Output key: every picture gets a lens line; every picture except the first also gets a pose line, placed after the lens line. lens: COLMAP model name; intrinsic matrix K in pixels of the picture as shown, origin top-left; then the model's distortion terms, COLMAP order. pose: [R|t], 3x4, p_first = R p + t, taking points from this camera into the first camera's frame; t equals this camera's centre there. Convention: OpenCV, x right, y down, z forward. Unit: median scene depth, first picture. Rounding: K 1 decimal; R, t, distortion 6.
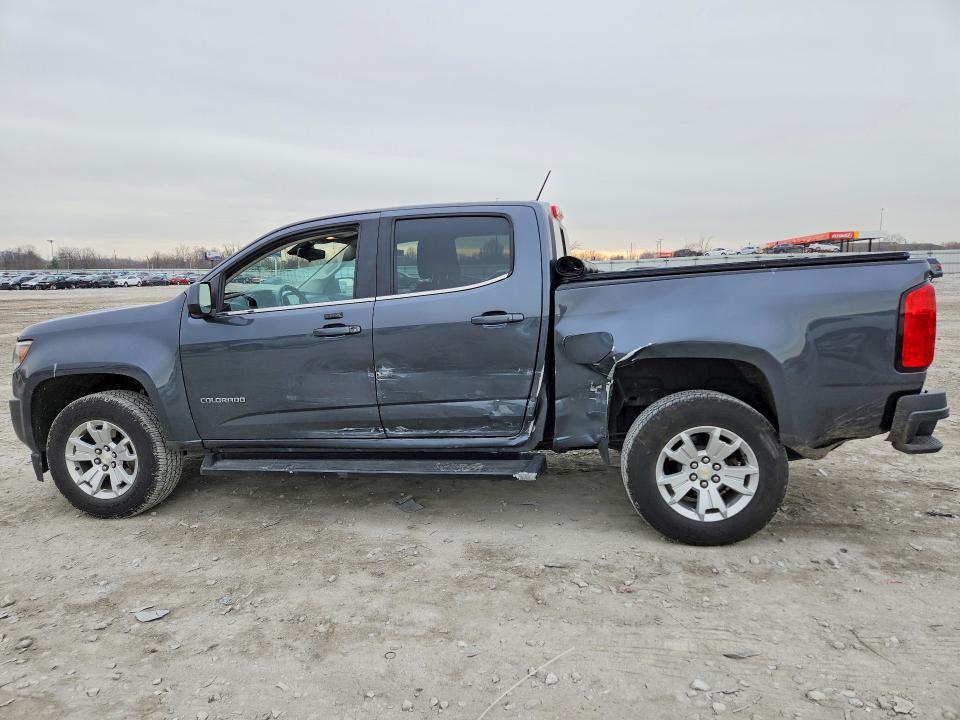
lens RADIAL K [[732.2, 0, 471.0], [0, 732.2, 357.3], [0, 0, 1]] dist [0.039547, -0.022411]
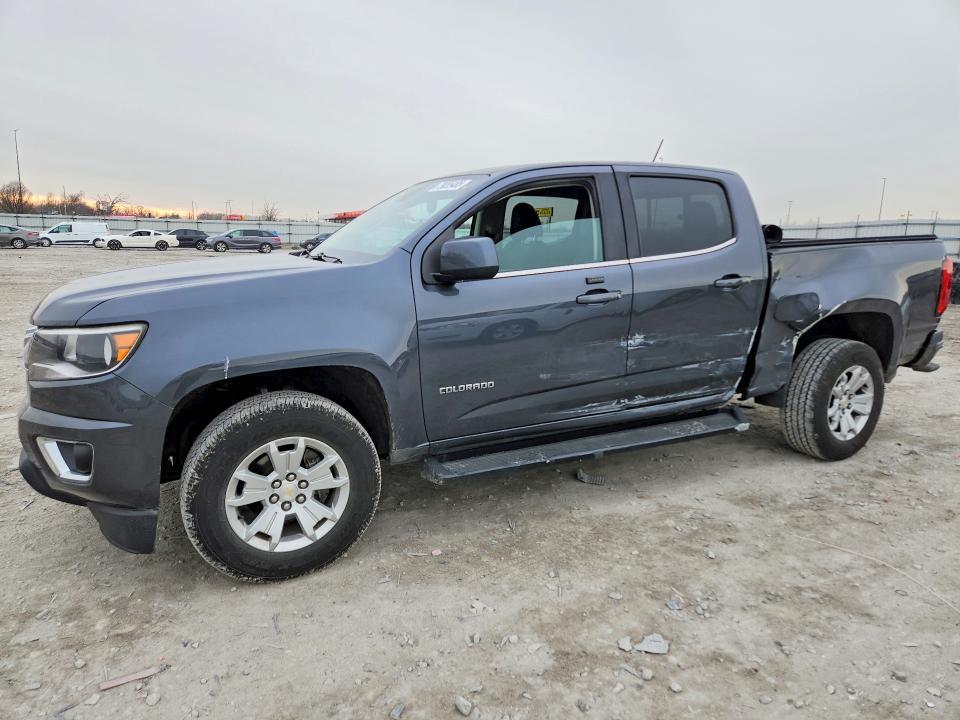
lens RADIAL K [[732.2, 0, 472.9], [0, 732.2, 359.8], [0, 0, 1]] dist [0.039547, -0.022411]
pose [[0.748659, -0.074726, 0.658730, -0.894172], [0.041115, 0.996948, 0.066366, -0.025032], [-0.661679, -0.022602, 0.749447, 0.426528]]
